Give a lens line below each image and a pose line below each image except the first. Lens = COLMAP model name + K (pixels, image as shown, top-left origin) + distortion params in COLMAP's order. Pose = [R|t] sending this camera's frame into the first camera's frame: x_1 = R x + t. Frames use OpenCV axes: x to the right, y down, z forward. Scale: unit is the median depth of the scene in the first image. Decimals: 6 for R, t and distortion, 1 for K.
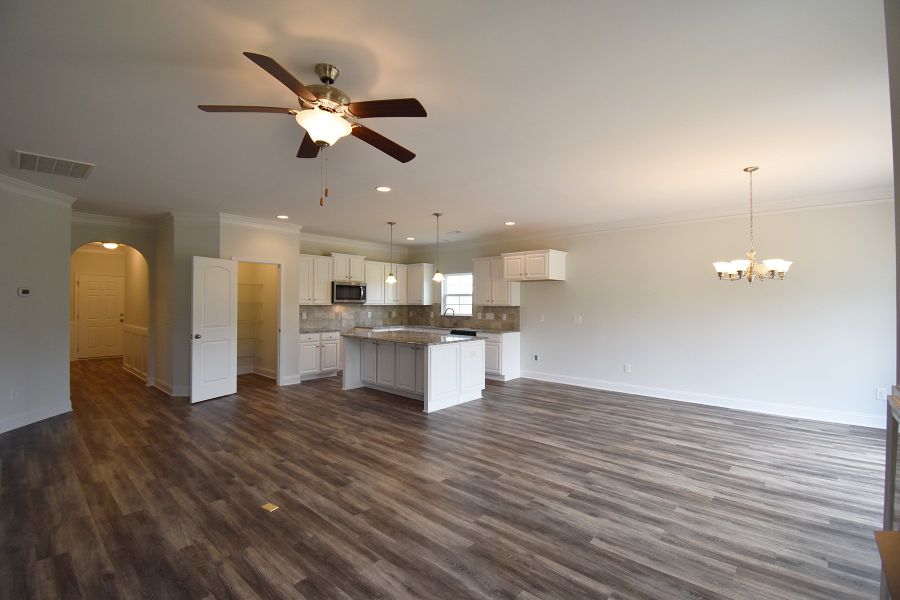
lens RADIAL K [[400.8, 0, 455.1], [0, 400.8, 298.3], [0, 0, 1]] dist [0.012582, -0.020566]
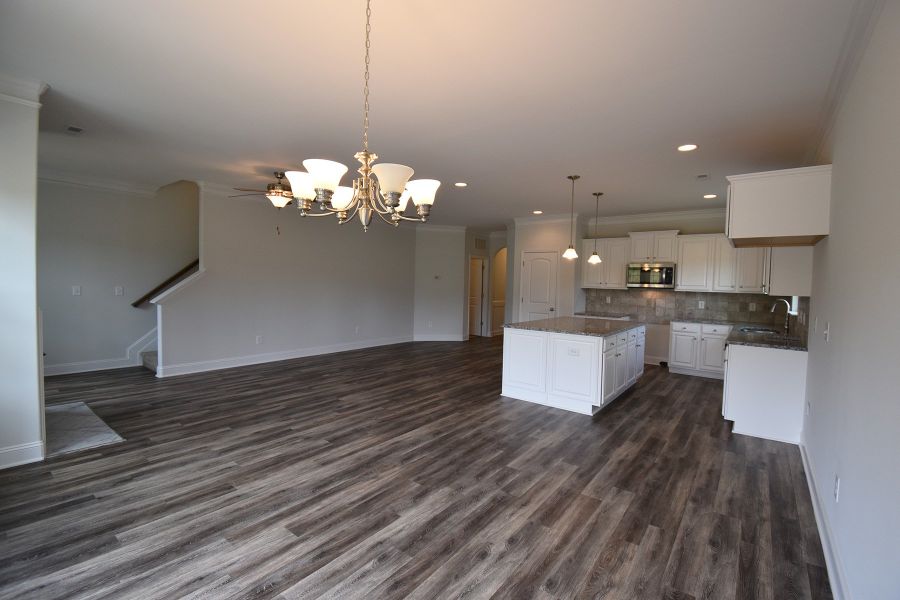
lens RADIAL K [[400.8, 0, 455.1], [0, 400.8, 298.3], [0, 0, 1]] dist [0.012582, -0.020566]
pose [[0.067359, 0.036095, -0.997076, 1.217966], [-0.015652, 0.999261, 0.035116, 0.021631], [0.997606, 0.013241, 0.067874, 1.110082]]
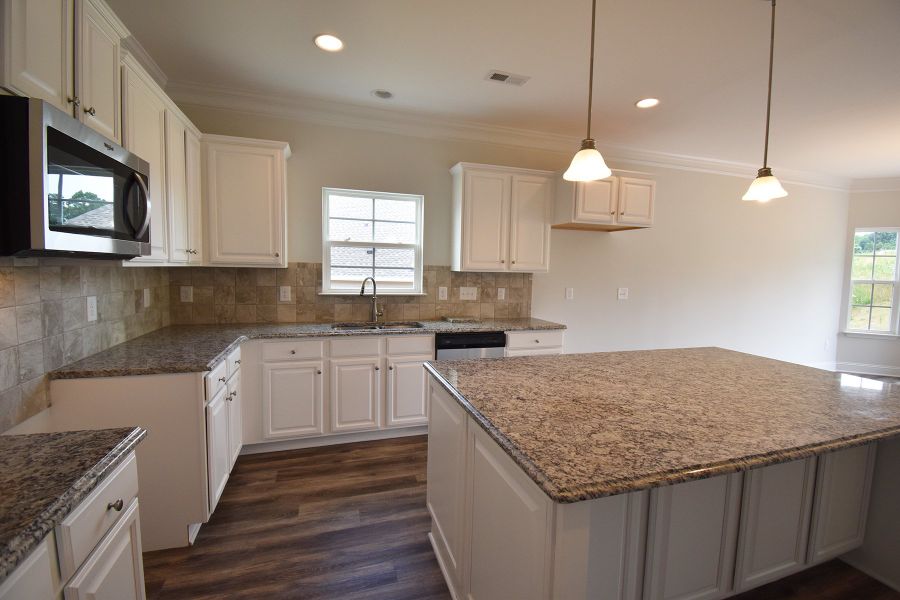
lens RADIAL K [[400.8, 0, 455.1], [0, 400.8, 298.3], [0, 0, 1]] dist [0.012582, -0.020566]
pose [[0.501248, -0.057500, 0.863391, -0.716465], [-0.027889, 0.996198, 0.082535, 0.024045], [-0.864854, -0.065449, 0.497739, 1.644492]]
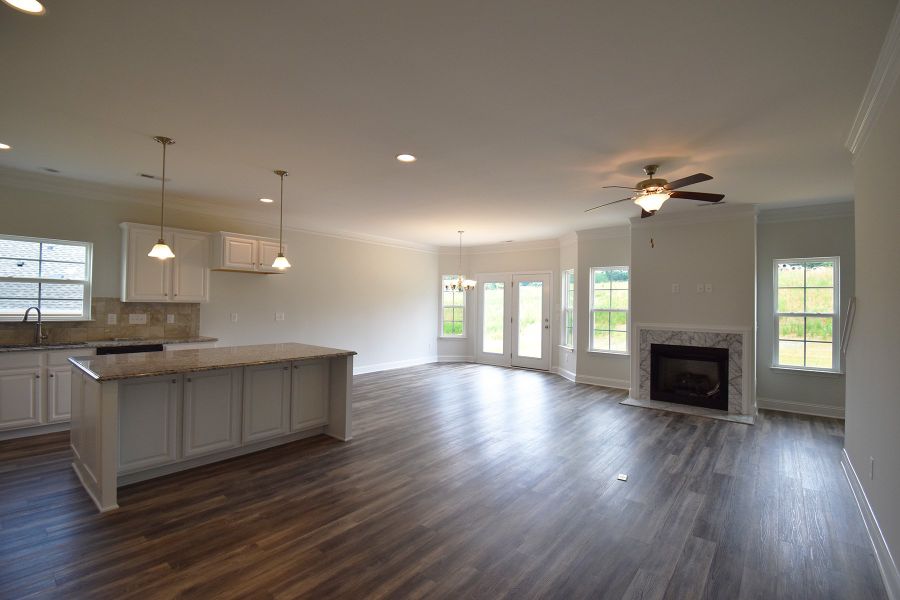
lens RADIAL K [[400.8, 0, 455.1], [0, 400.8, 298.3], [0, 0, 1]] dist [0.012582, -0.020566]
pose [[-0.045964, 0.006630, 0.998921, -1.187424], [-0.026256, 0.999624, -0.007843, 0.009962], [-0.998598, -0.026588, -0.045773, 1.141231]]
